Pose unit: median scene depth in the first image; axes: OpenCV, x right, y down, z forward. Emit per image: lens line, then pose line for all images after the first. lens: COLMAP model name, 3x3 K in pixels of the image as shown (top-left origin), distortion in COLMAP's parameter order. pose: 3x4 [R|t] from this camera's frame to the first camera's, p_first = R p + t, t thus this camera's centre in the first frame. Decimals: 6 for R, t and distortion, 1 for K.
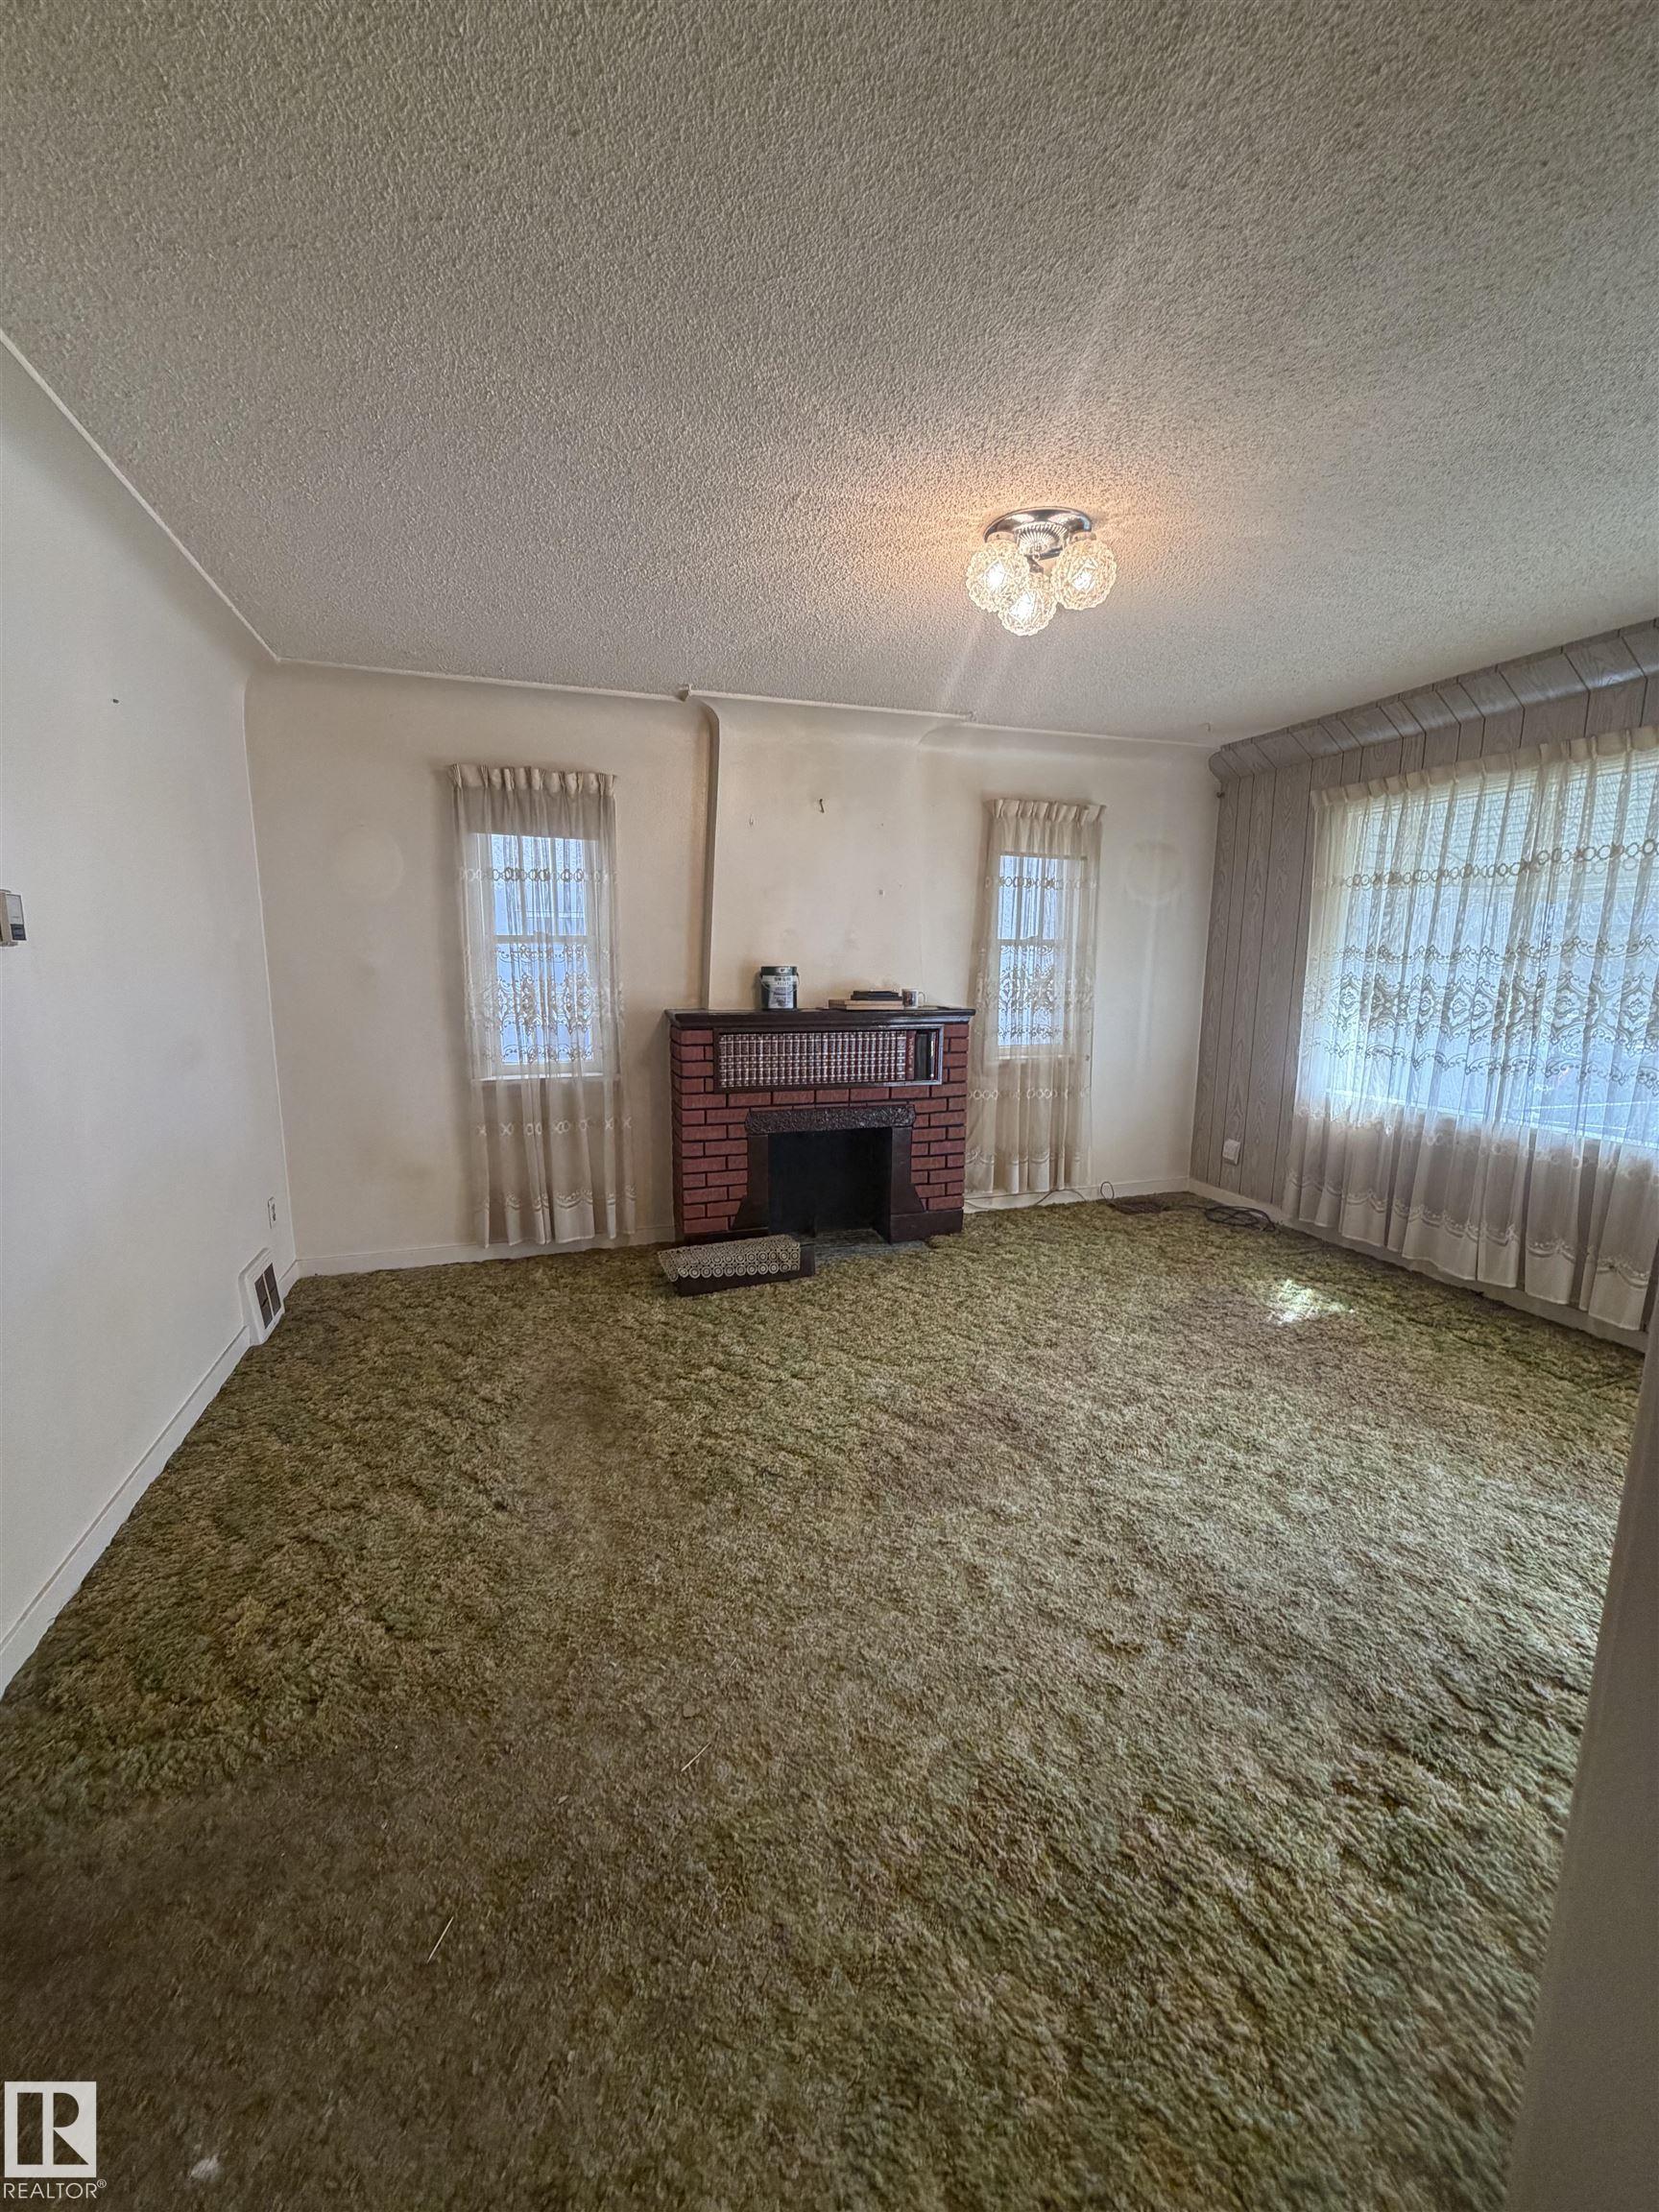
lens RADIAL K [[894.2, 0, 828.8], [0, 894.2, 1103.3], [0, 0, 1]] dist [-0.003793, -0.000272]
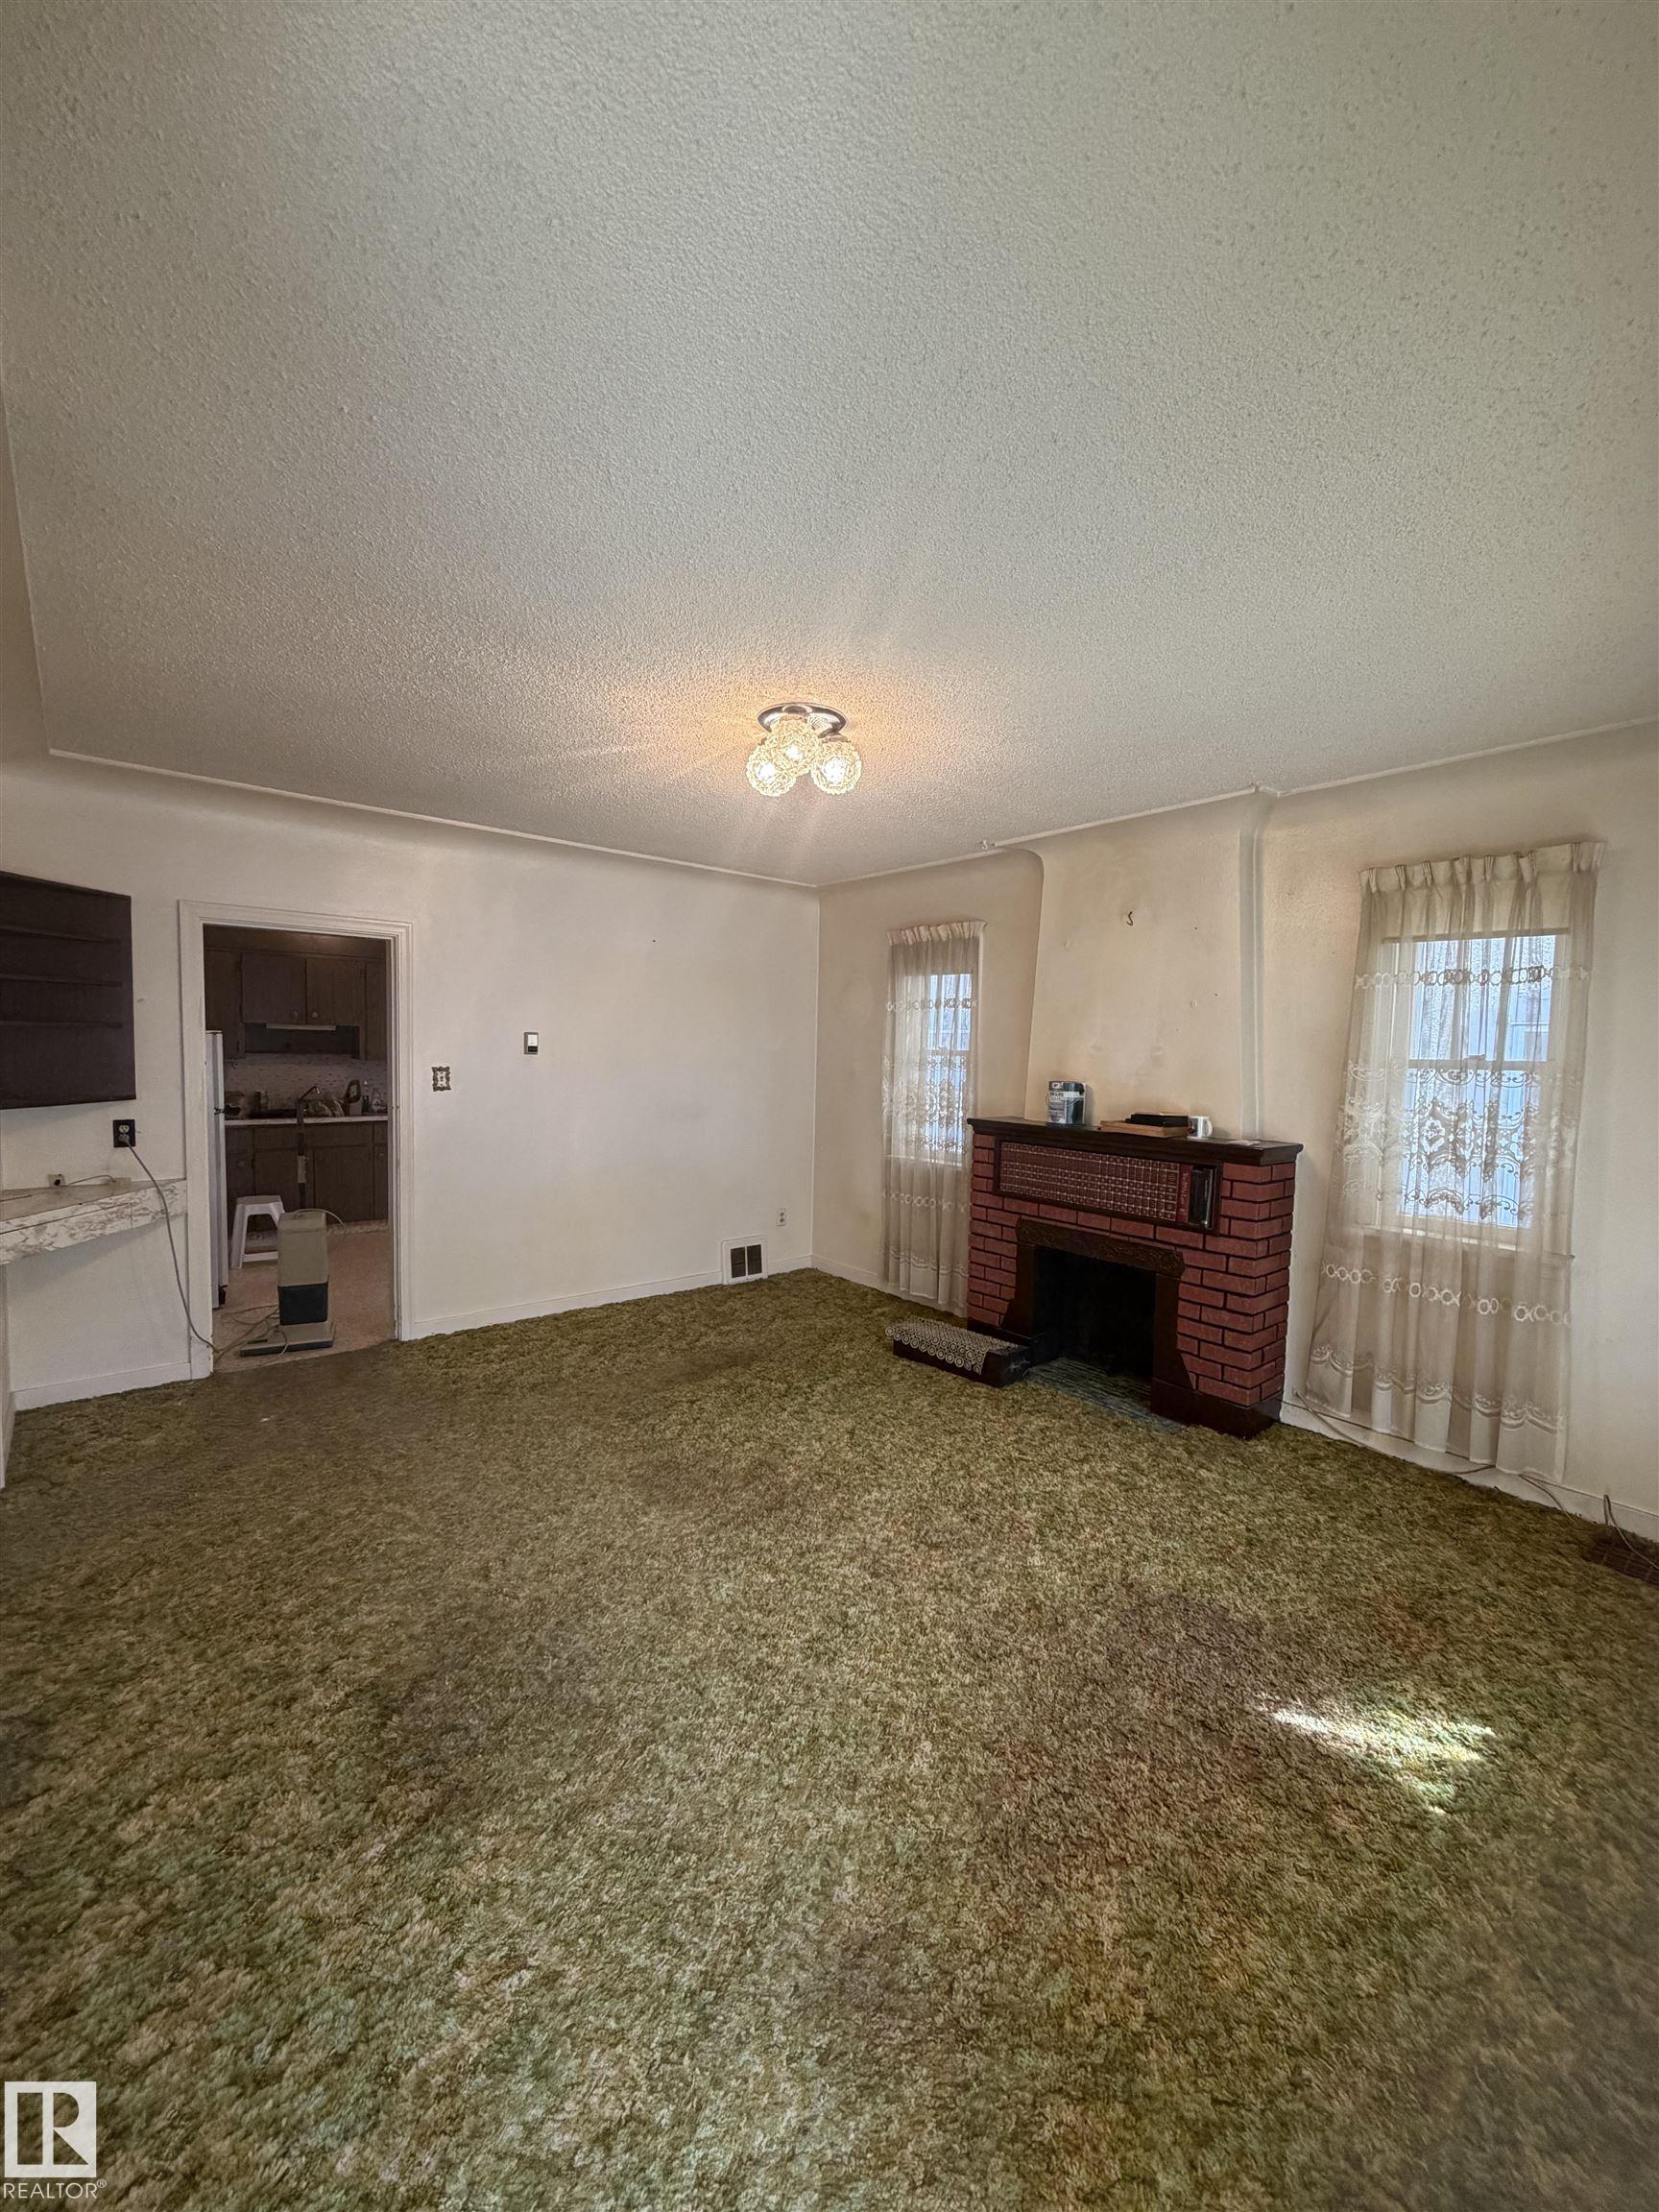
lens RADIAL K [[894.2, 0, 832.3], [0, 894.2, 1111.7], [0, 0, 1]] dist [-0.003793, -0.000272]
pose [[0.359524, 0.069054, -0.930577, 0.828060], [-0.175810, 0.984411, 0.005125, -0.083978], [0.916424, 0.161762, 0.366059, 0.417256]]
